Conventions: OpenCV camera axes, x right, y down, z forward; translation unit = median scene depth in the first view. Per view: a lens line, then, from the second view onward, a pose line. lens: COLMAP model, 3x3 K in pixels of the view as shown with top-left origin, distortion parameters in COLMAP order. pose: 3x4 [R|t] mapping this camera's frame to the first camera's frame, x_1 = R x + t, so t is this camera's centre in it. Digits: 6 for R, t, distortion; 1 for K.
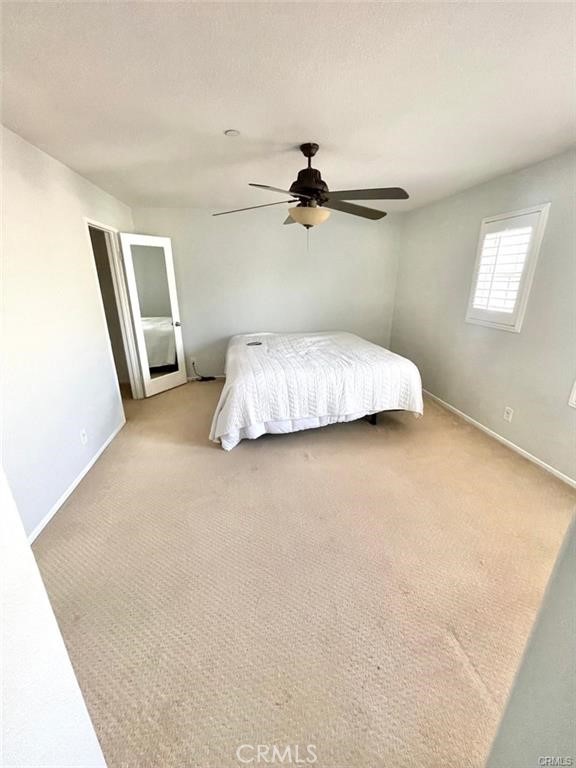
lens RADIAL K [[311.0, 0, 285.4], [0, 311.0, 379.8], [0, 0, 1]] dist [-0.001603, -0.000098]
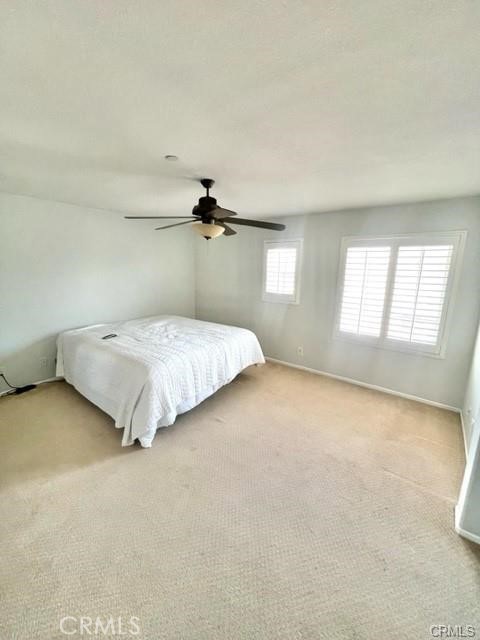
lens RADIAL K [[259.2, 0, 237.8], [0, 259.2, 316.5], [0, 0, 1]] dist [-0.001603, -0.000098]
pose [[0.717169, -0.111578, 0.687909, -0.501297], [0.197034, 0.979290, -0.046575, -0.081326], [-0.668466, 0.168943, 0.724301, 0.156359]]
